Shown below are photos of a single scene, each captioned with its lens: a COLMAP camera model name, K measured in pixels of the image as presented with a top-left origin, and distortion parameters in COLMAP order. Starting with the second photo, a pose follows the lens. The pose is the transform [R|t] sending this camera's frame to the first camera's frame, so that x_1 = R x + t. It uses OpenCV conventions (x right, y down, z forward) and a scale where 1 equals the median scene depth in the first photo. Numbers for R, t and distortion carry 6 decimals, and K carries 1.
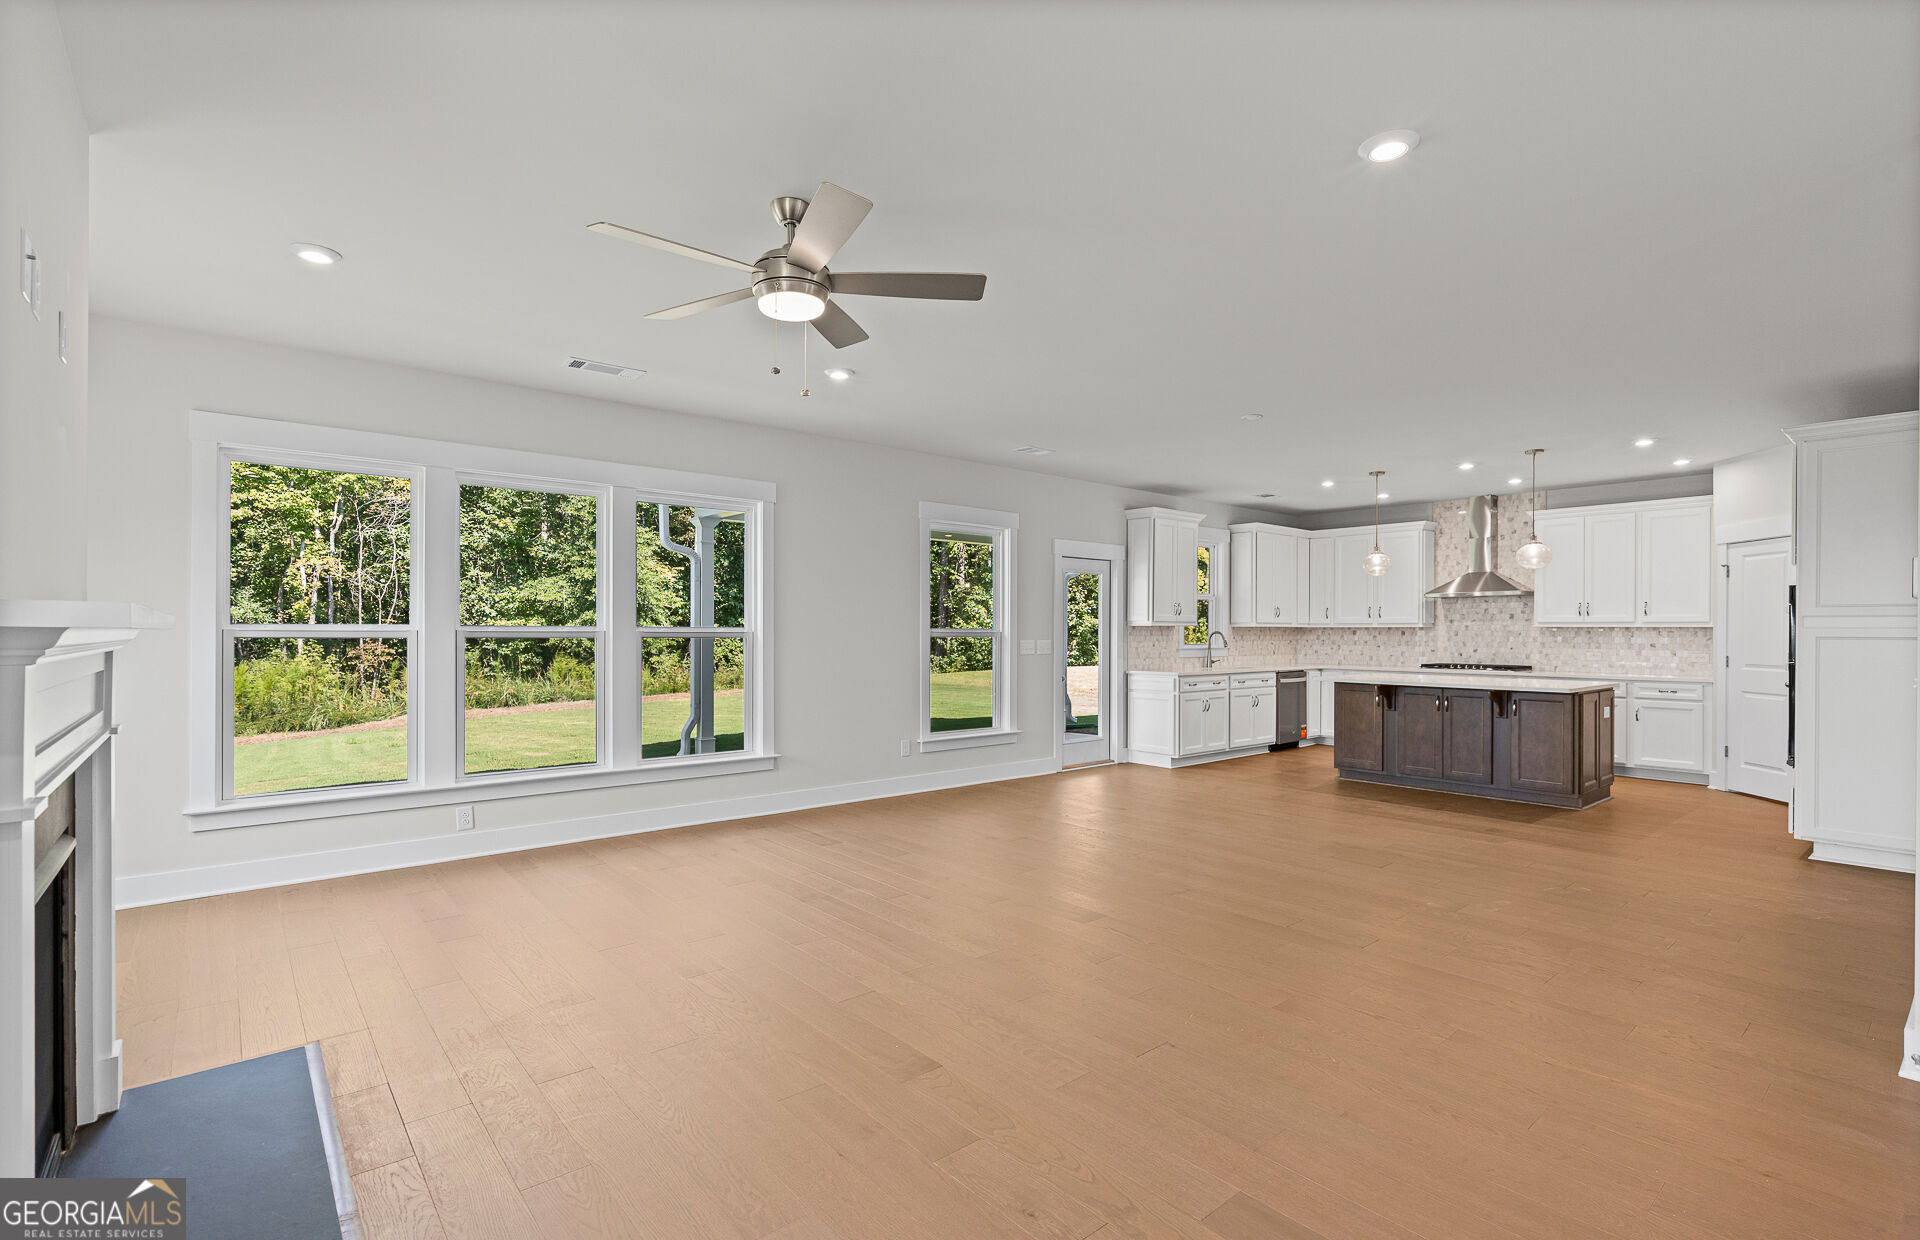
lens RADIAL K [[872.1, 0, 960.1], [0, 872.1, 626.5], [0, 0, 1]] dist [-0.000849, -0.000051]
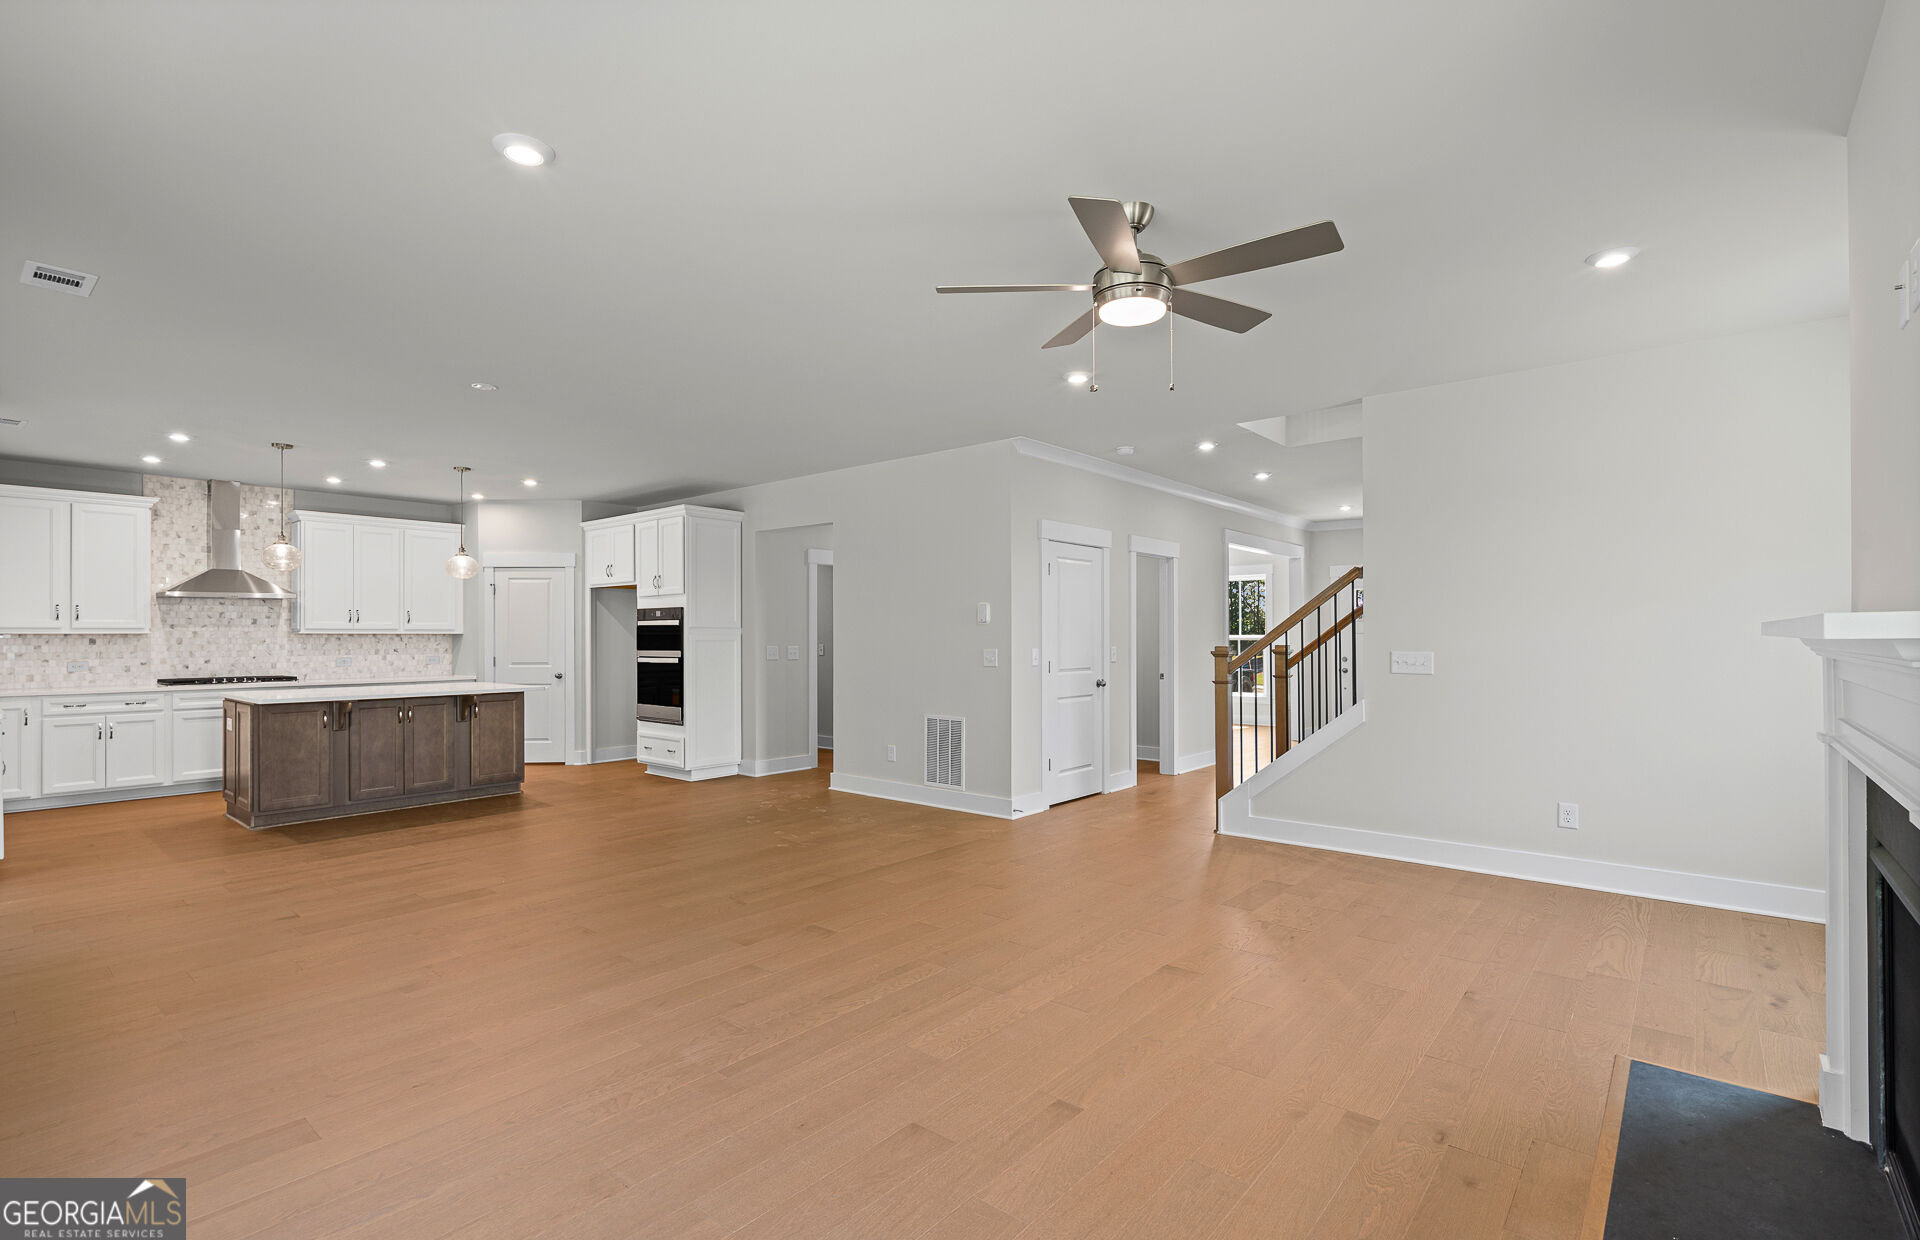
lens RADIAL K [[877.0, 0, 946.6], [0, 877.0, 634.3], [0, 0, 1]] dist [-0.000631, 0.000100]
pose [[-0.153666, -0.000478, 0.988123, -0.414144], [-0.001956, 0.999998, 0.000180, -0.000217], [-0.988121, -0.001905, -0.153667, 0.492663]]
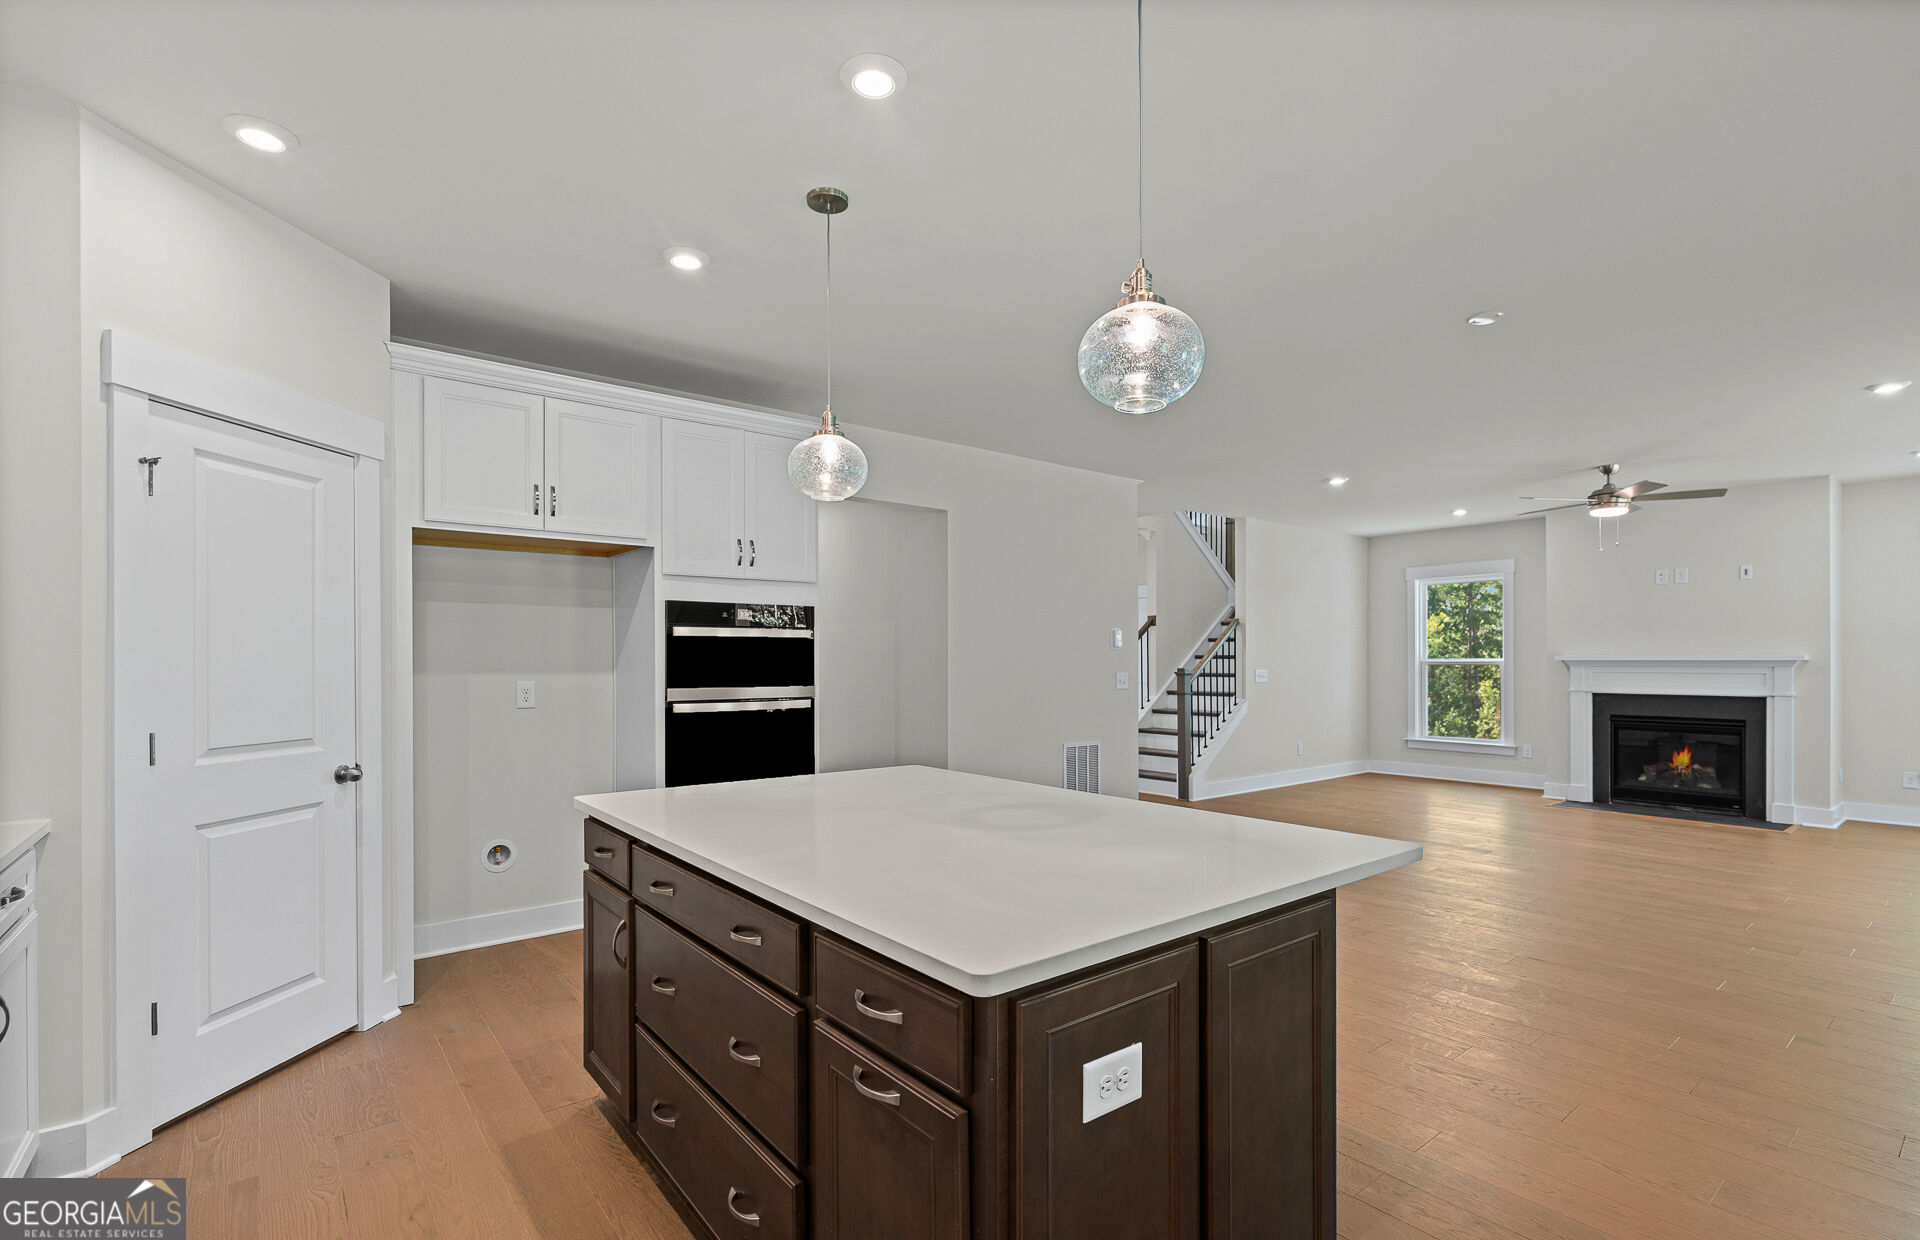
lens RADIAL K [[877.0, 0, 946.6], [0, 877.0, 634.3], [0, 0, 1]] dist [-0.000631, 0.000100]
pose [[-0.999026, 0.004429, 0.043913, 0.498357], [0.002750, 0.999265, -0.038232, 0.008609], [-0.044050, -0.038074, -0.998304, 1.181450]]
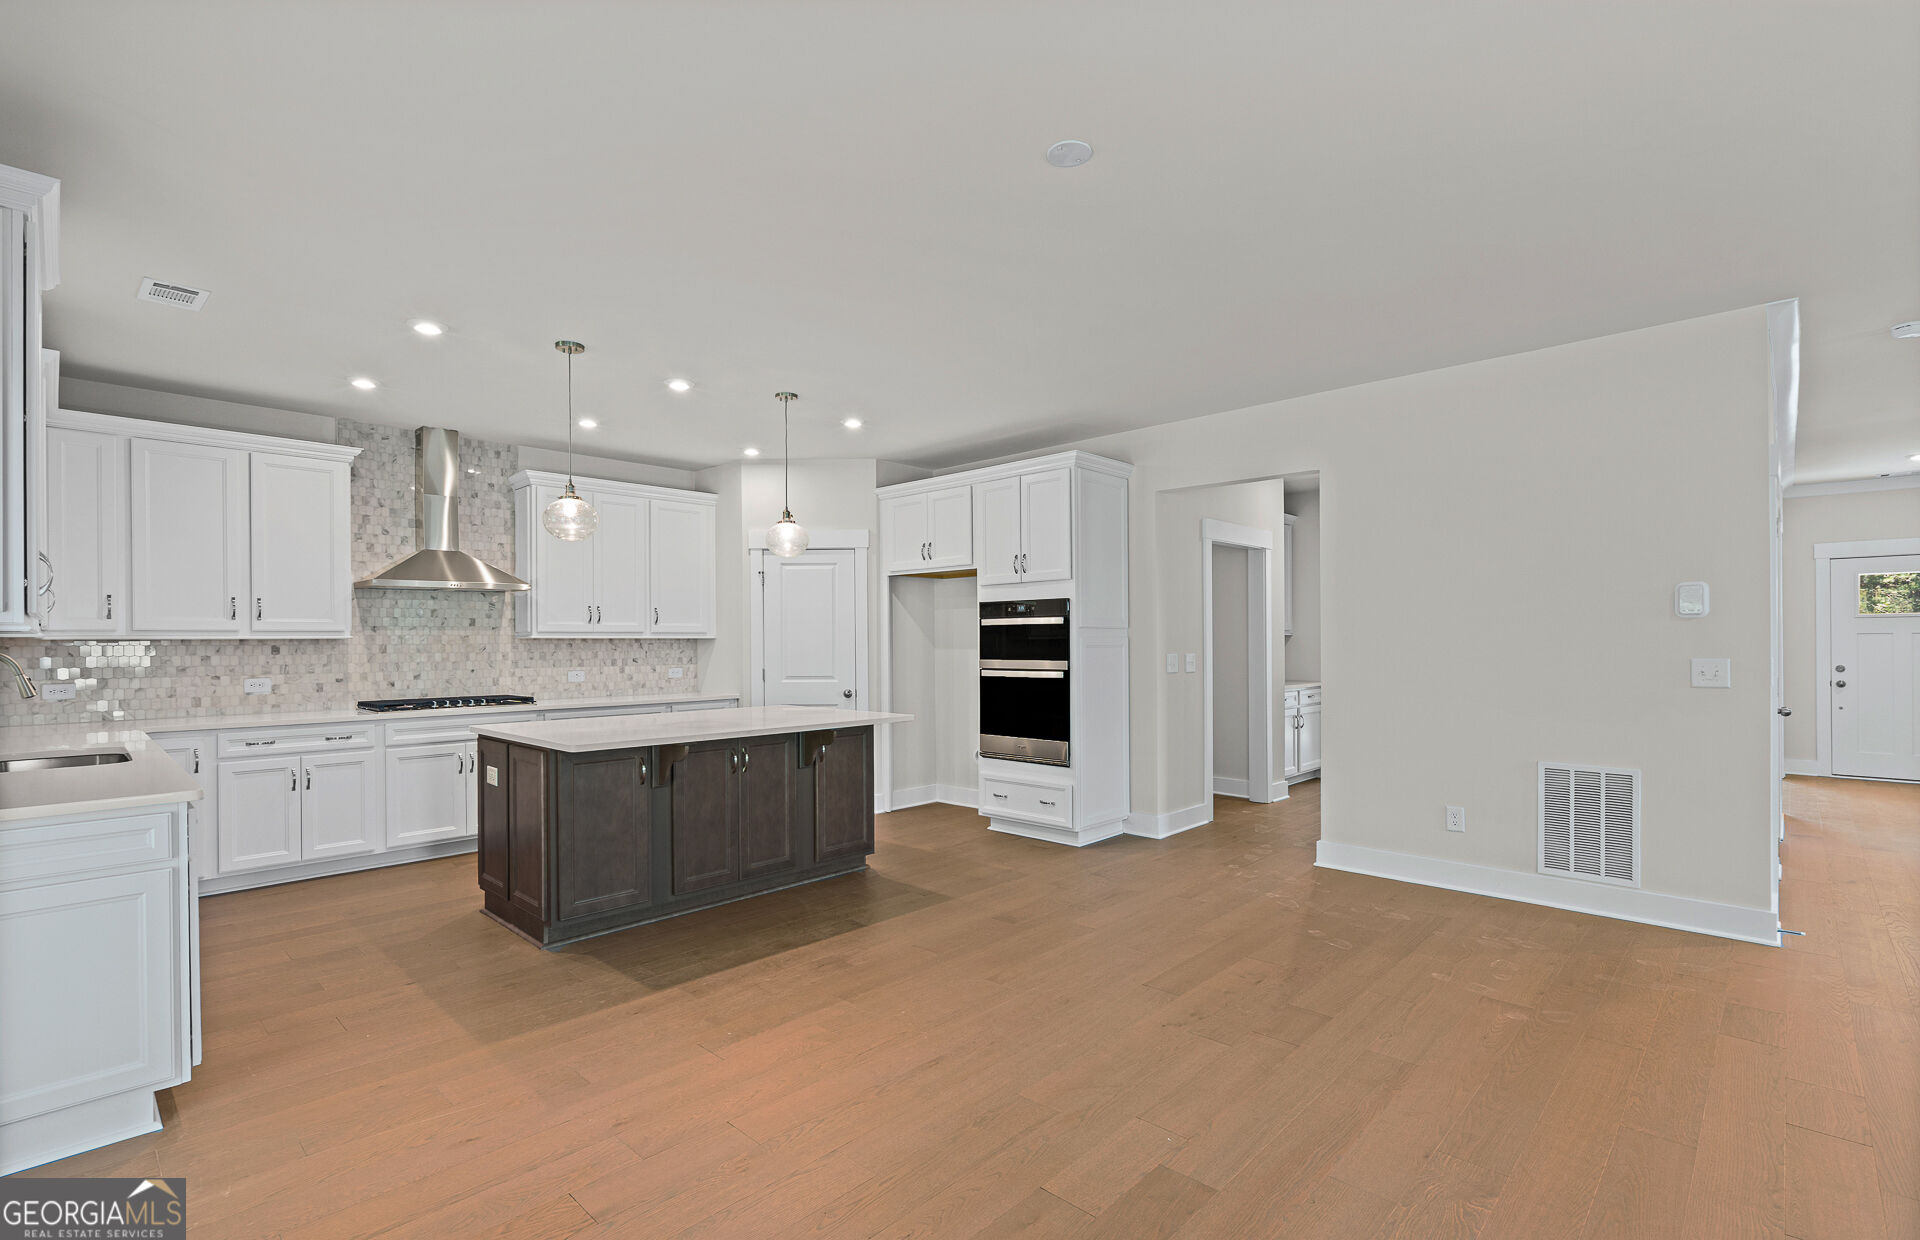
lens RADIAL K [[873.1, 0, 953.8], [0, 873.1, 645.0], [0, 0, 1]] dist [-0.002092, -0.000099]
pose [[-0.093304, -0.006188, 0.995618, -0.069712], [0.001630, 0.999978, 0.006368, 0.002223], [-0.995636, 0.002217, -0.093292, 0.788733]]
